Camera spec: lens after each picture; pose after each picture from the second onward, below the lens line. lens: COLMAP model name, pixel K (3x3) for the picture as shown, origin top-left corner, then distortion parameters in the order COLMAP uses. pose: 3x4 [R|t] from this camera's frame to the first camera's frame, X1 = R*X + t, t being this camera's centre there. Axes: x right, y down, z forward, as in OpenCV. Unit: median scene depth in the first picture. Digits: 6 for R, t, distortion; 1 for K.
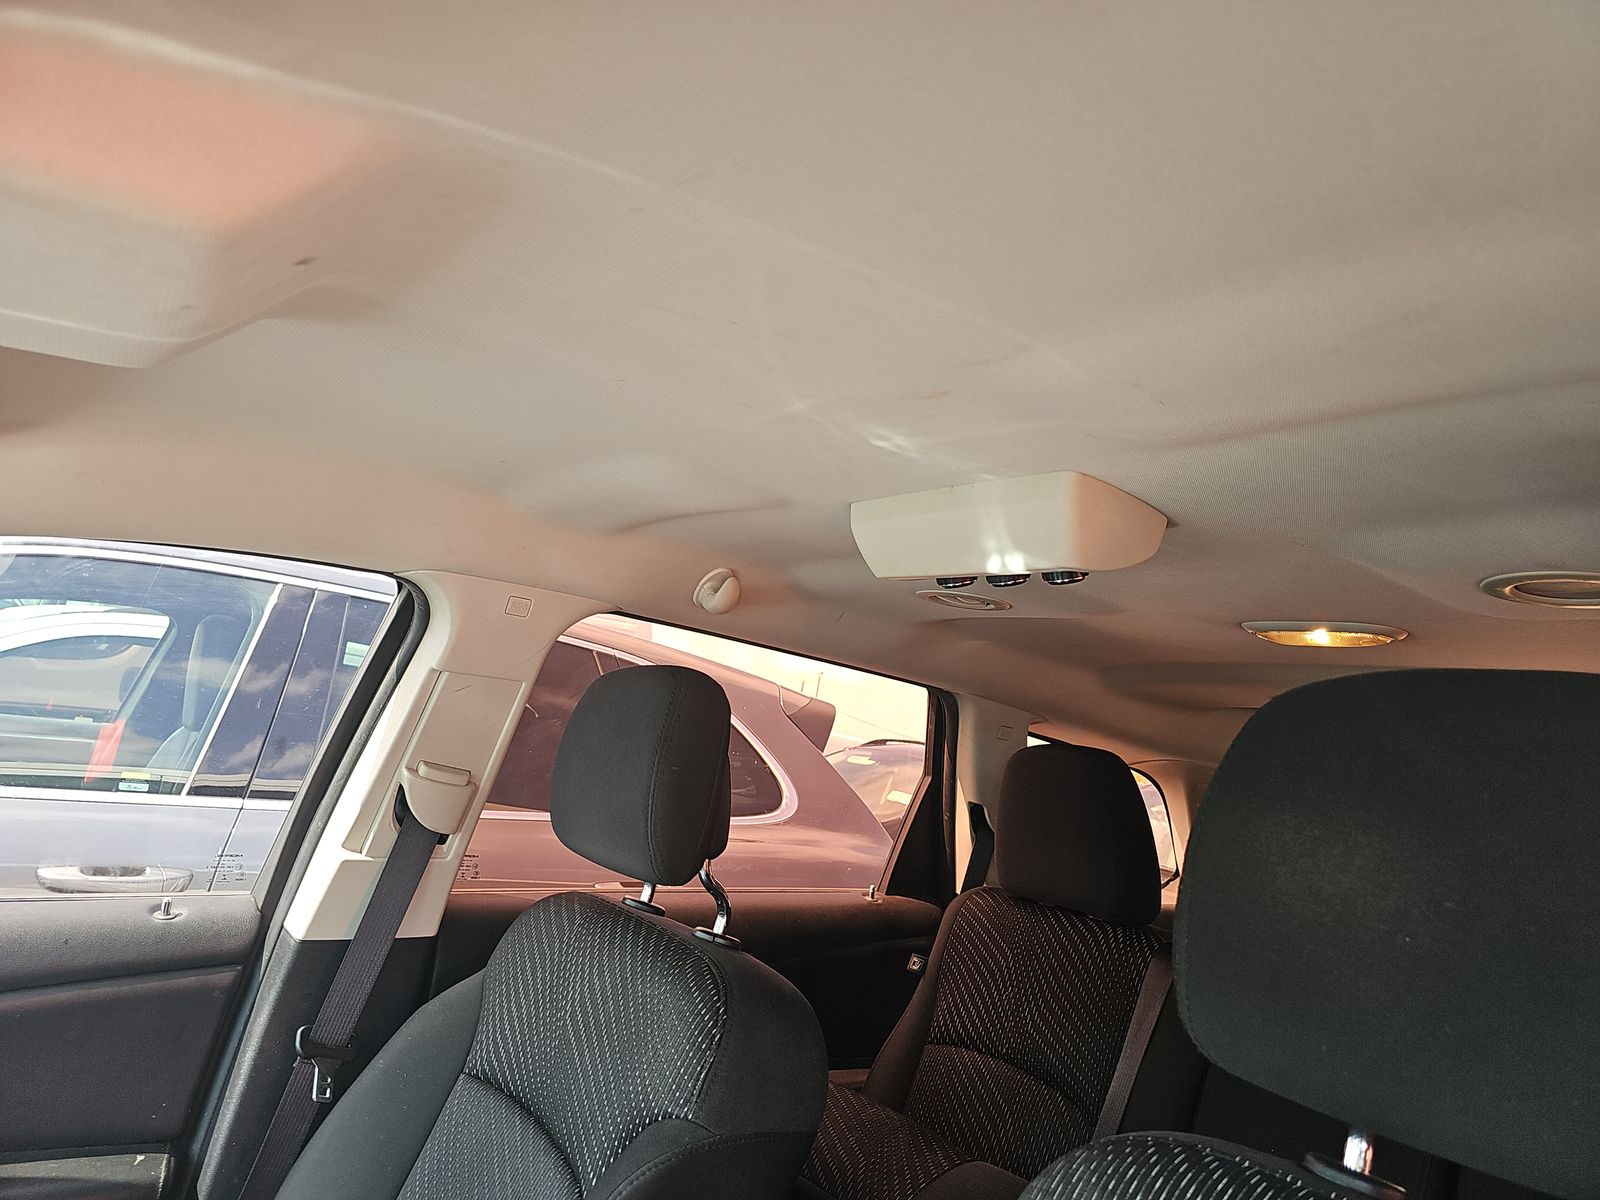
lens RADIAL K [[1065.6, 0, 808.4], [0, 1065.6, 591.1], [0, 0, 1]] dist [0.051456, -0.050850]
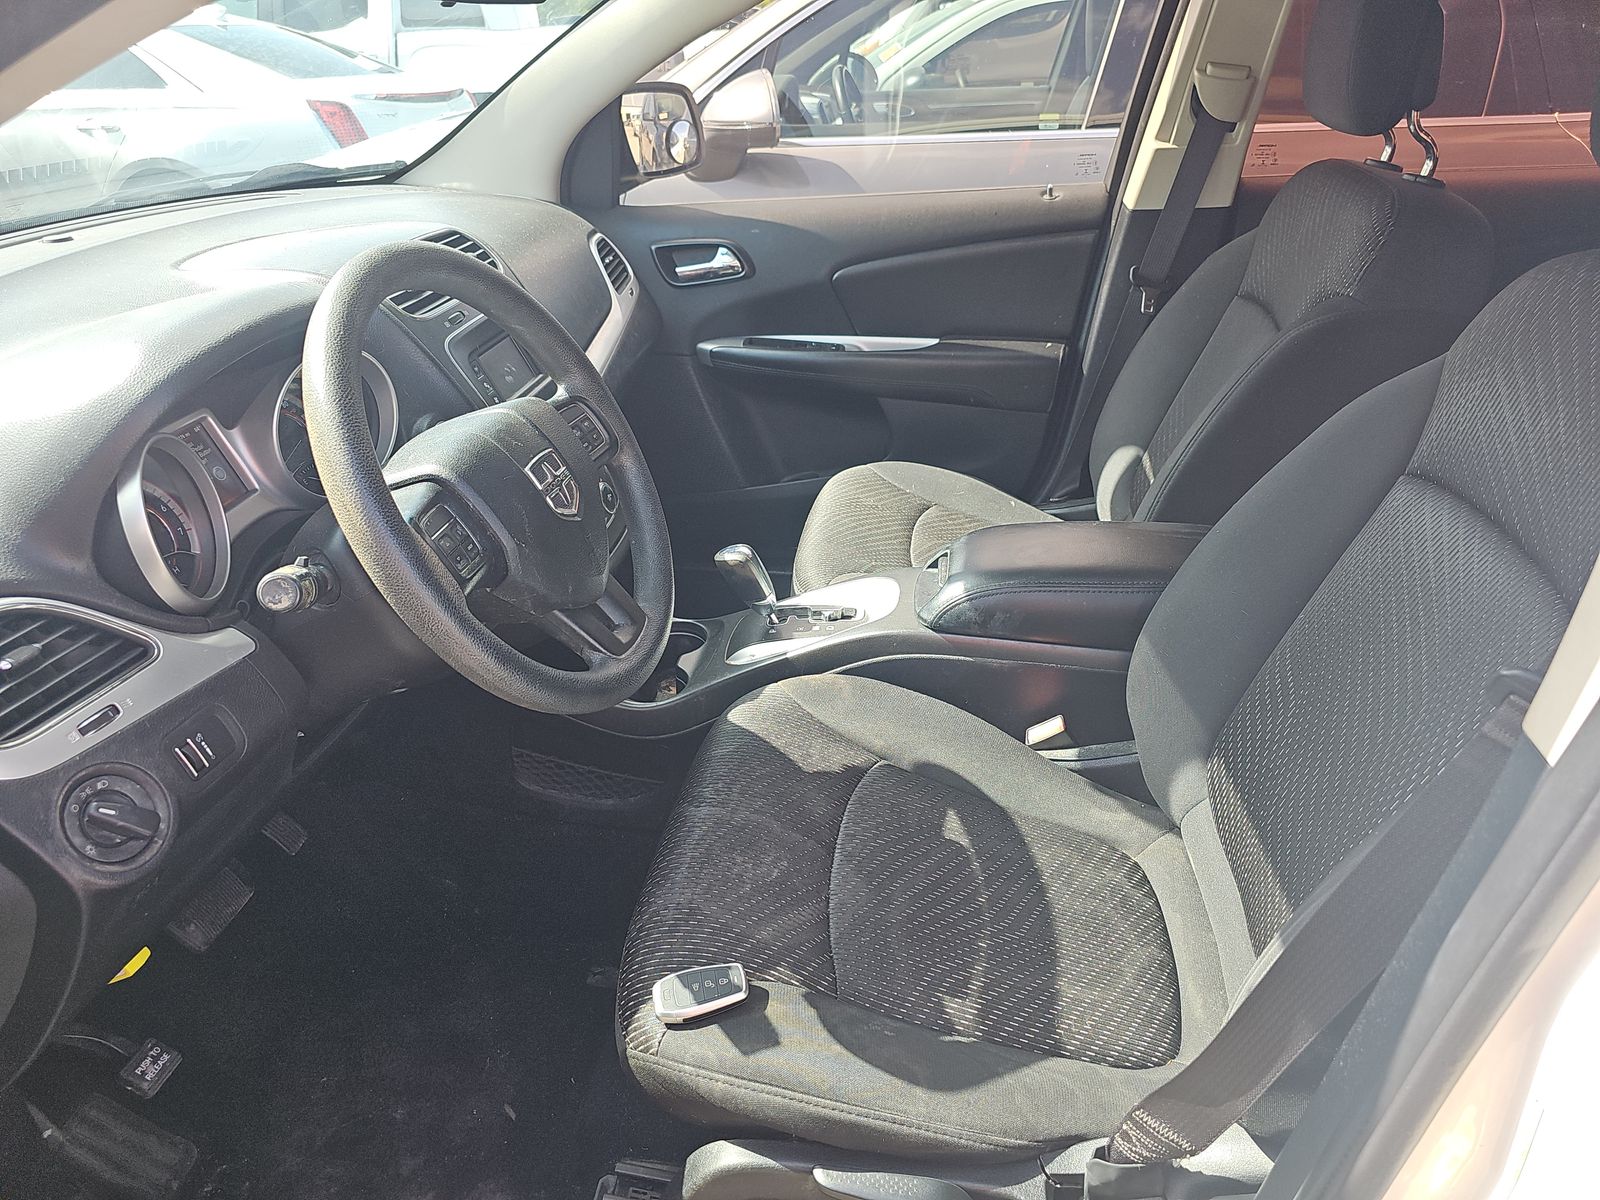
lens RADIAL K [[1065.6, 0, 808.4], [0, 1065.6, 591.1], [0, 0, 1]] dist [0.051456, -0.050850]
pose [[0.691809, 0.193686, -0.695619, 0.331264], [0.215620, 0.863989, 0.455006, 0.016444], [0.689136, -0.464766, 0.555953, -0.339260]]
